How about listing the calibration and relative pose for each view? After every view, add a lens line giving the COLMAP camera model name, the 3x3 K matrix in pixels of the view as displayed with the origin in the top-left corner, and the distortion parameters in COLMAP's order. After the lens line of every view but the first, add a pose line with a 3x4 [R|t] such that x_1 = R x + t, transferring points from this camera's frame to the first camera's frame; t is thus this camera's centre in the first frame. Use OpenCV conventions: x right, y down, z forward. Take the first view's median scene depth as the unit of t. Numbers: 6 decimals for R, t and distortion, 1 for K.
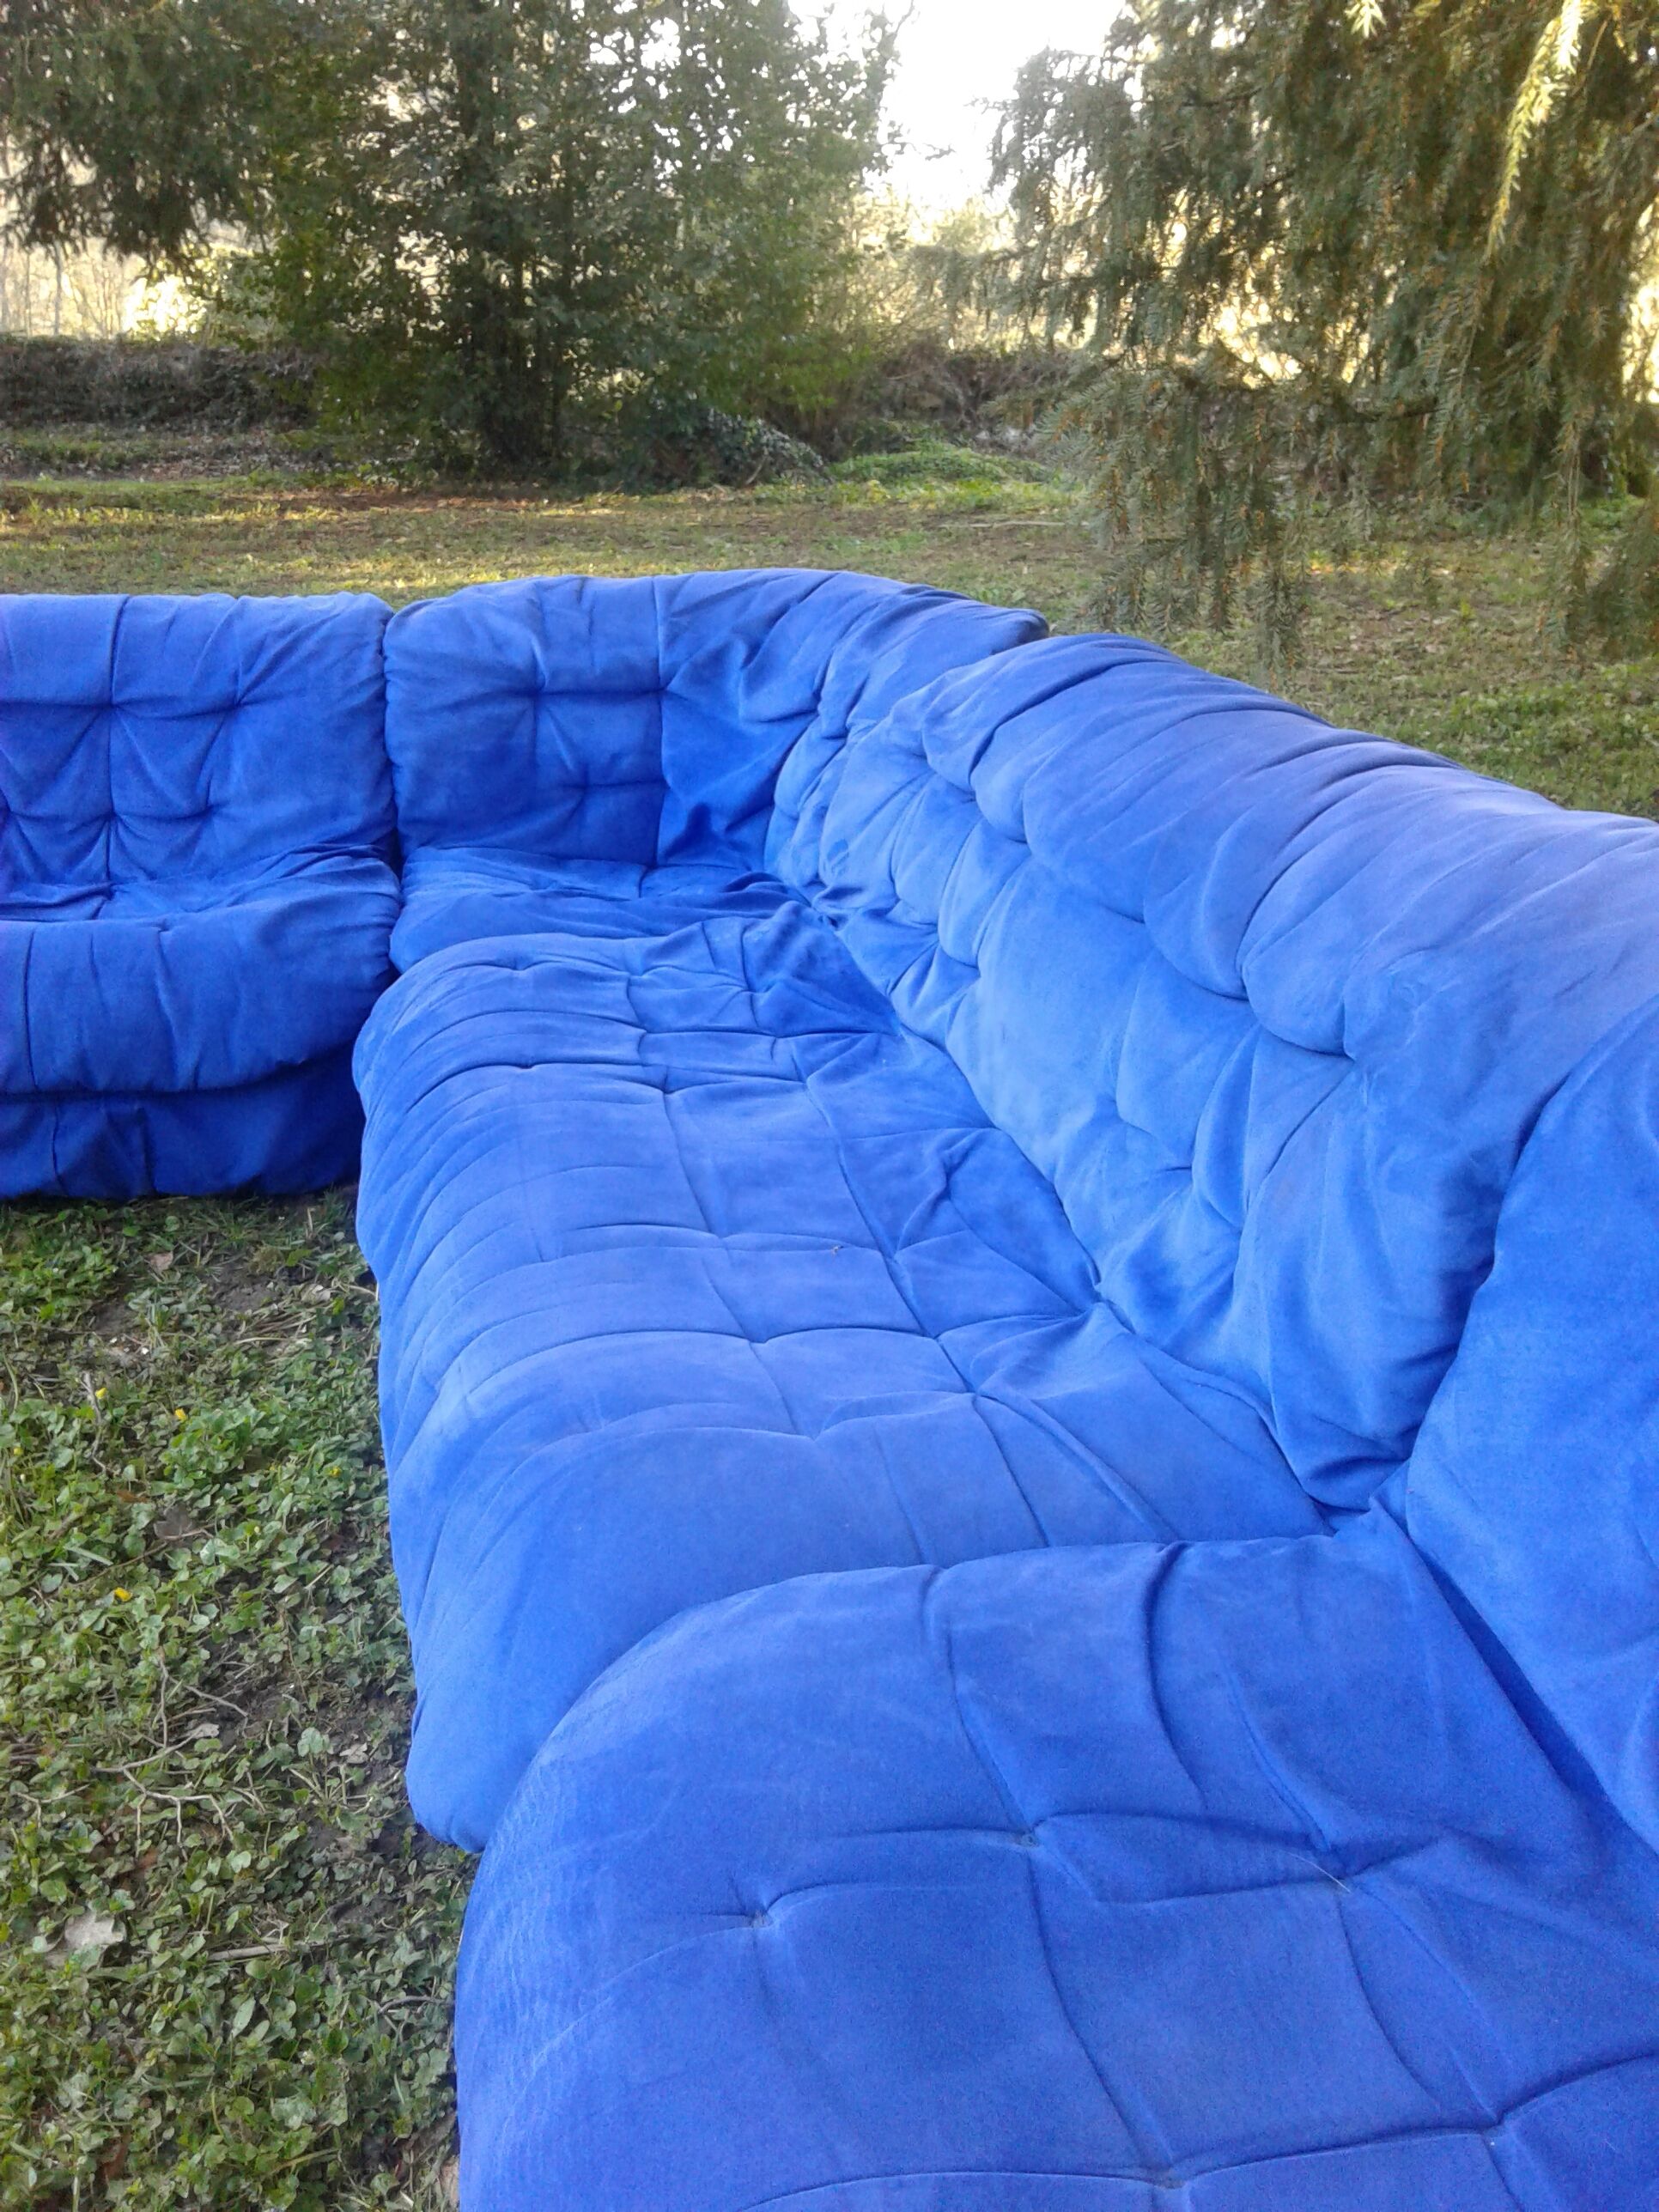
lens RADIAL K [[2028.6, 0, 837.8], [0, 2028.6, 1104.7], [0, 0, 1]] dist [0.020193, 0.000000]
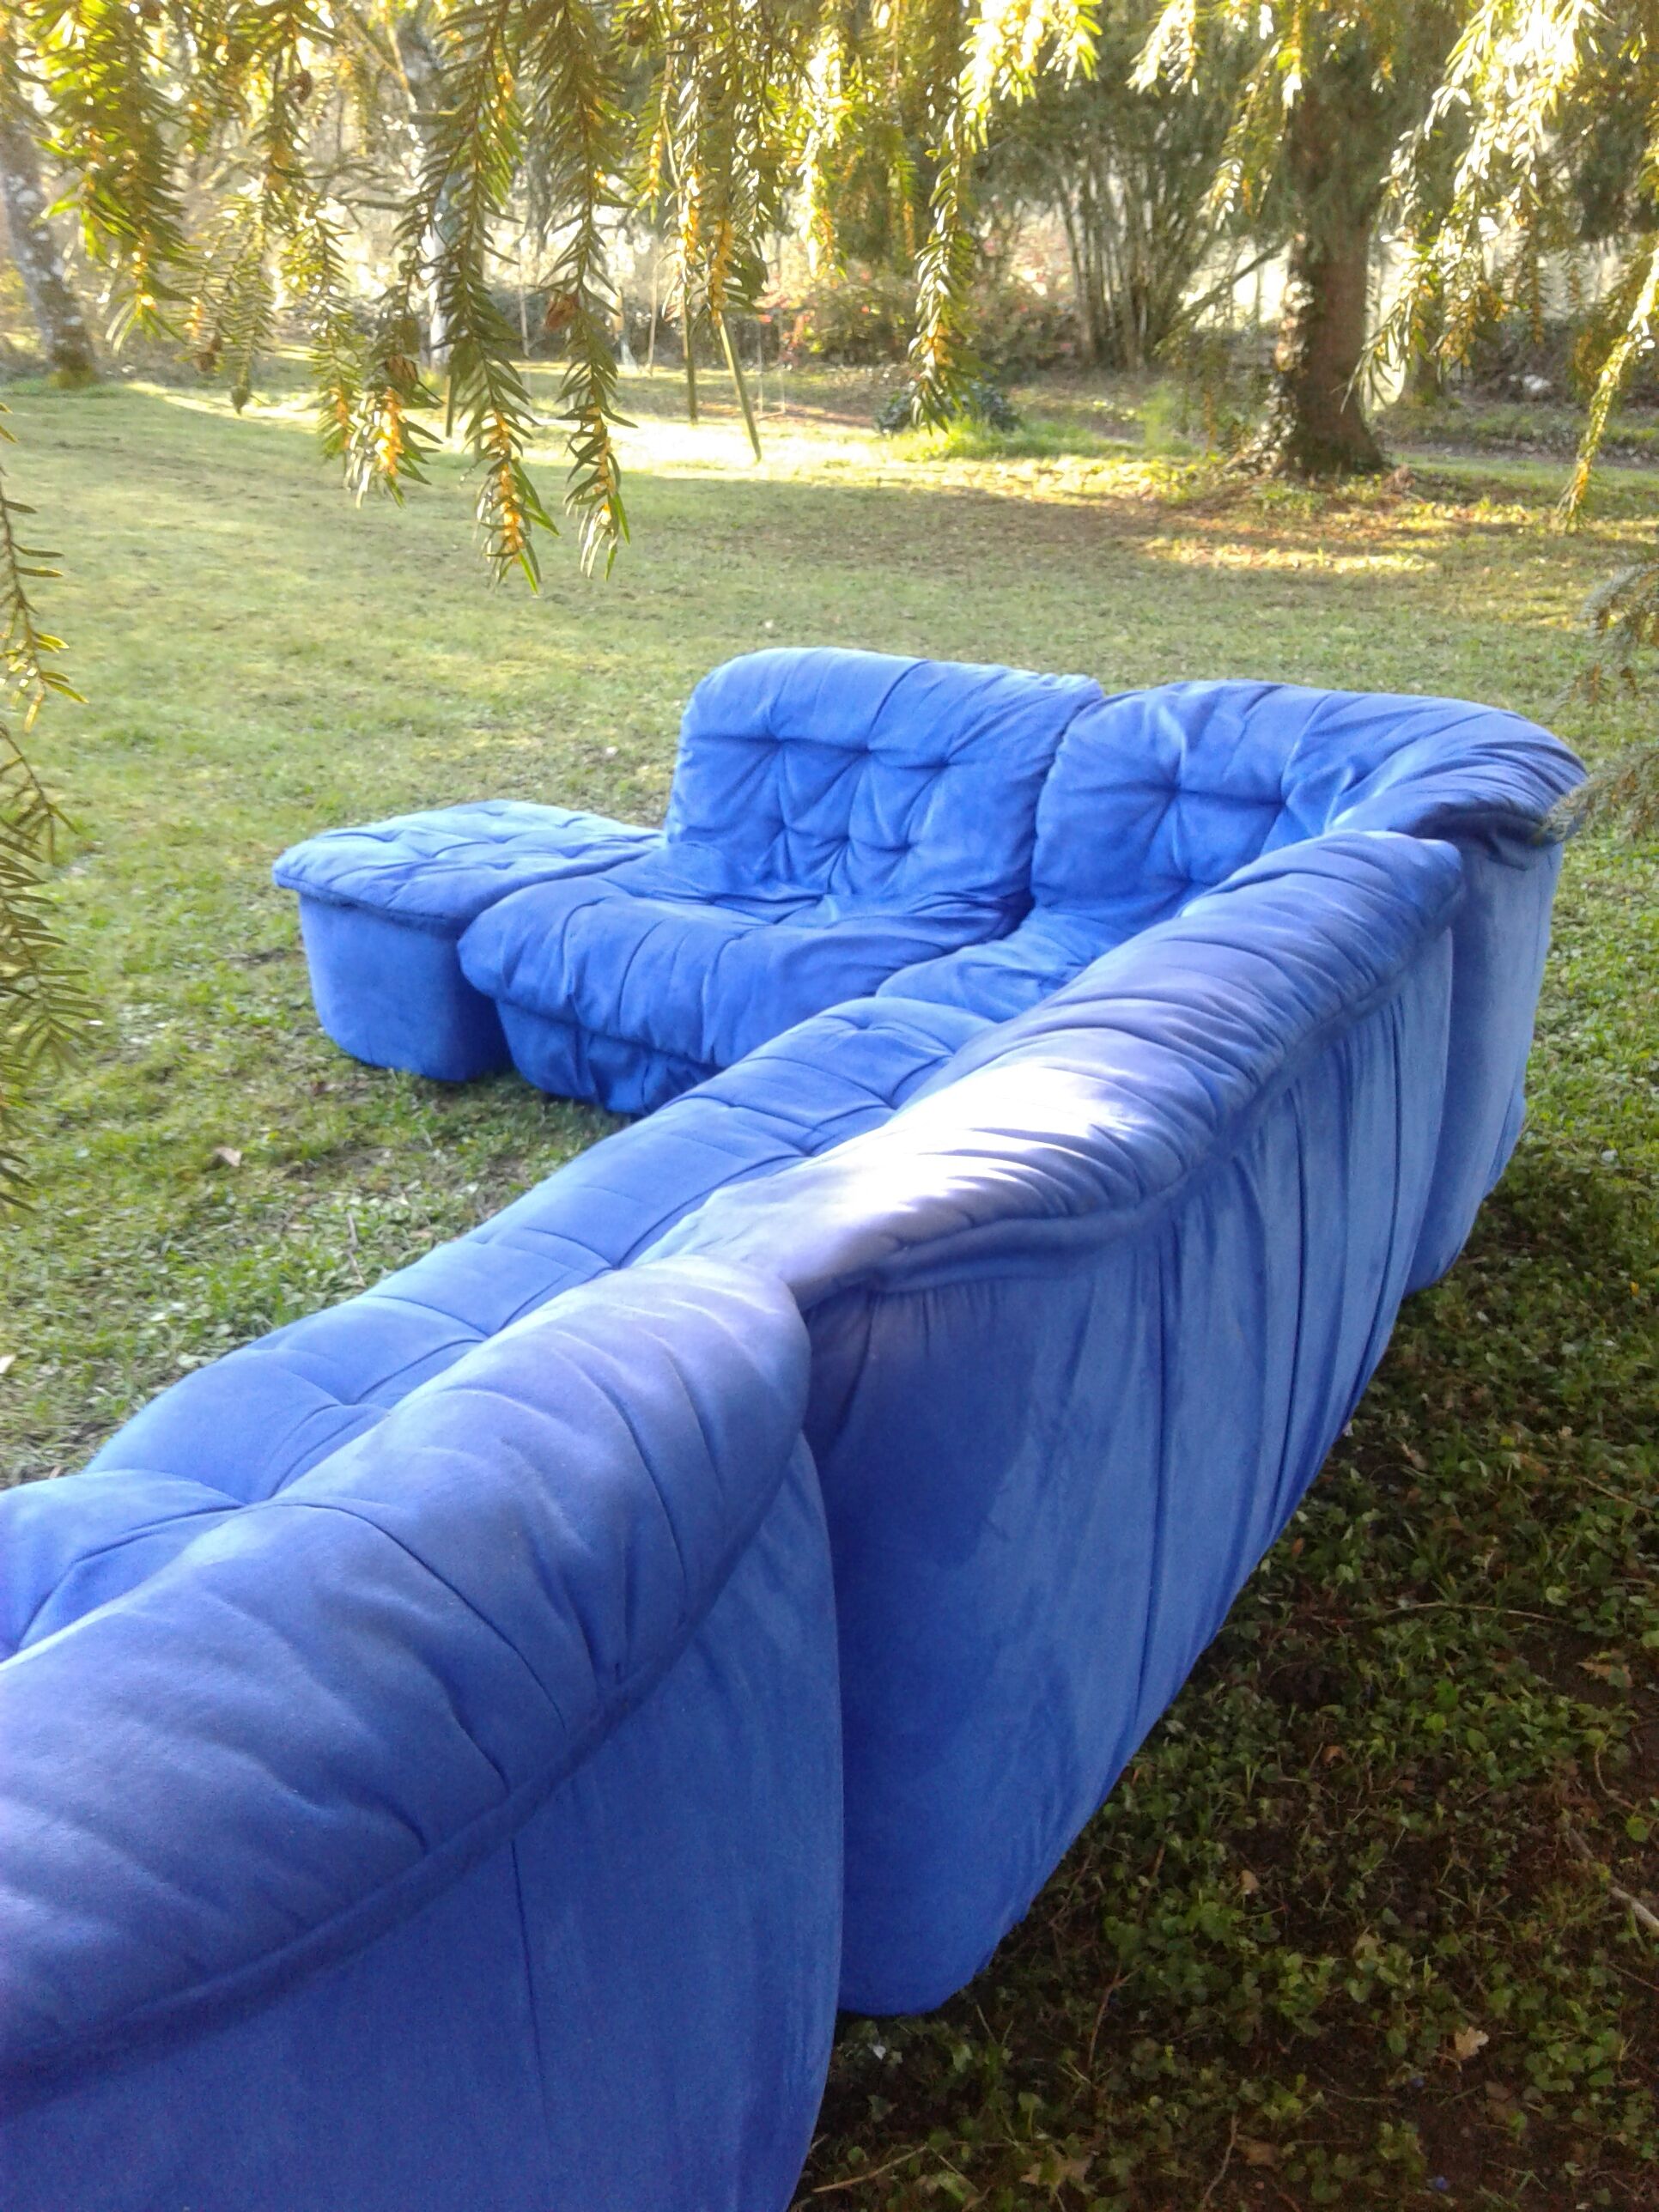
lens RADIAL K [[2028.6, 0, 834.6], [0, 2028.6, 1117.8], [0, 0, 1]] dist [0.020193, 0.000000]
pose [[0.714827, 0.251900, -0.652356, 0.488795], [-0.235074, 0.965139, 0.115092, -0.118818], [0.658607, 0.071081, 0.749123, 0.082246]]
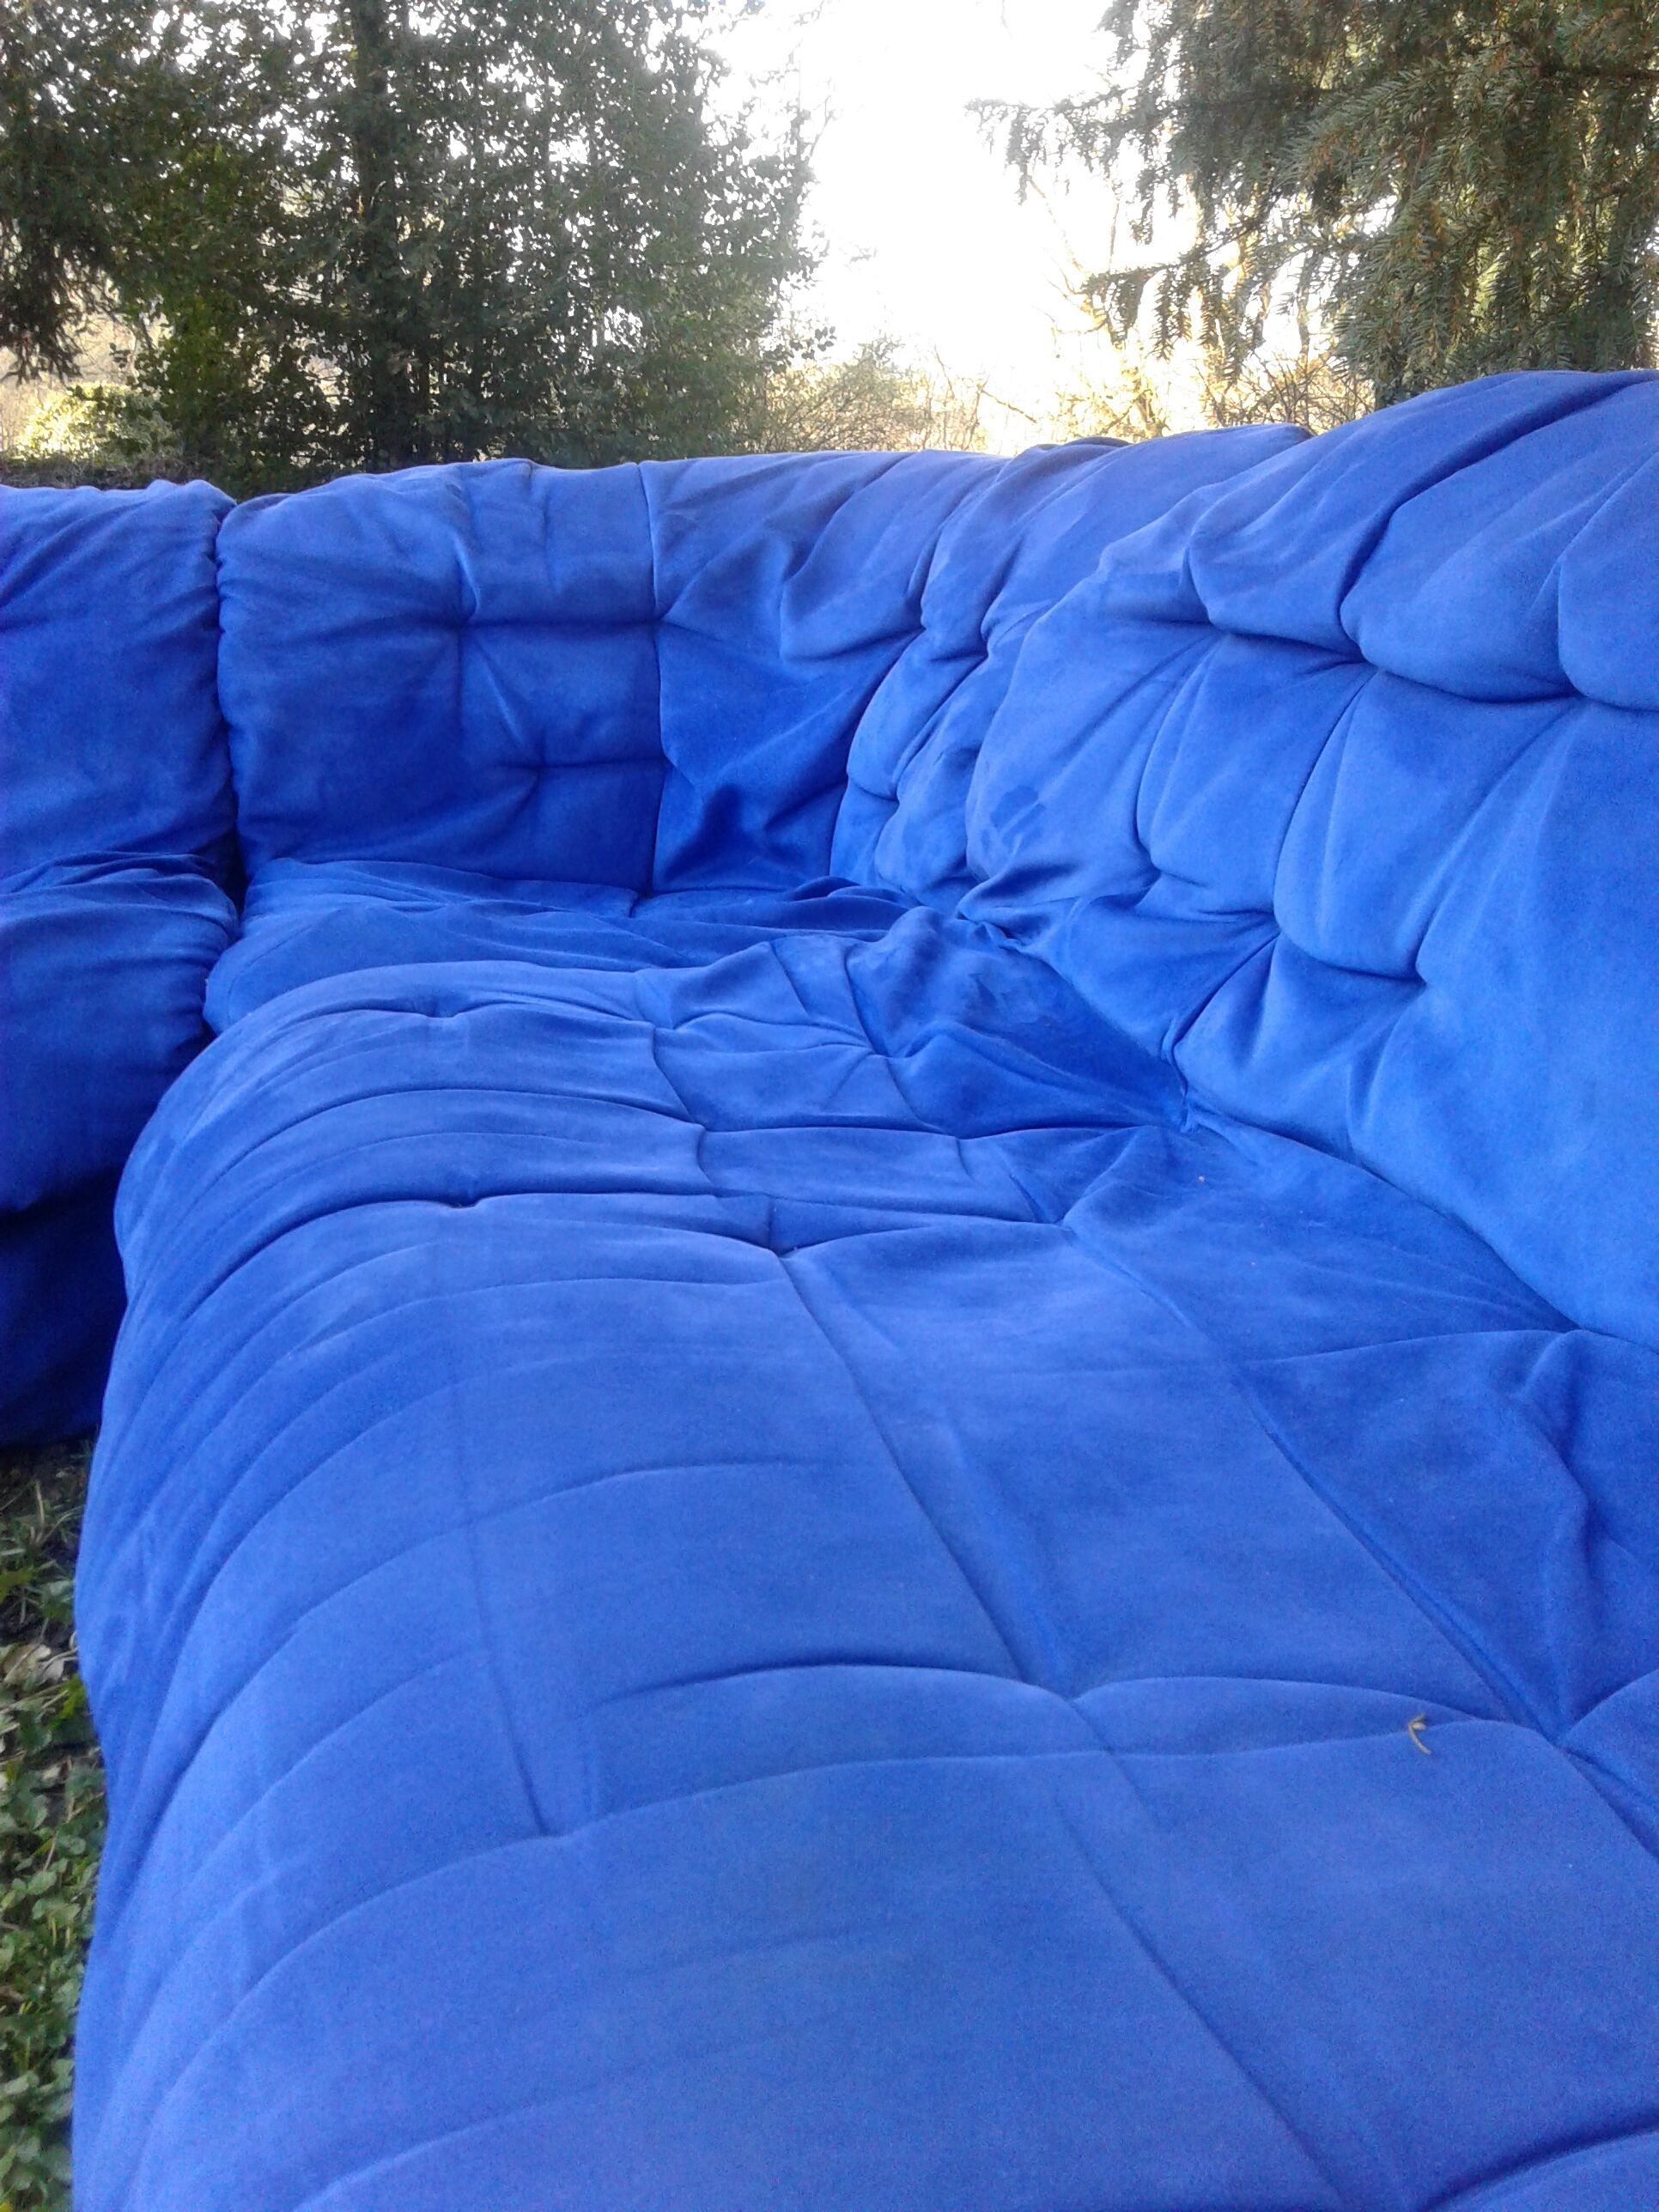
lens RADIAL K [[2028.6, 0, 845.2], [0, 2028.6, 1088.4], [0, 0, 1]] dist [0.020193, 0.000000]
pose [[0.998685, -0.016916, 0.048396, -0.063231], [0.020649, 0.996762, -0.077708, -0.005008], [-0.046925, 0.078605, 0.995801, 0.382258]]
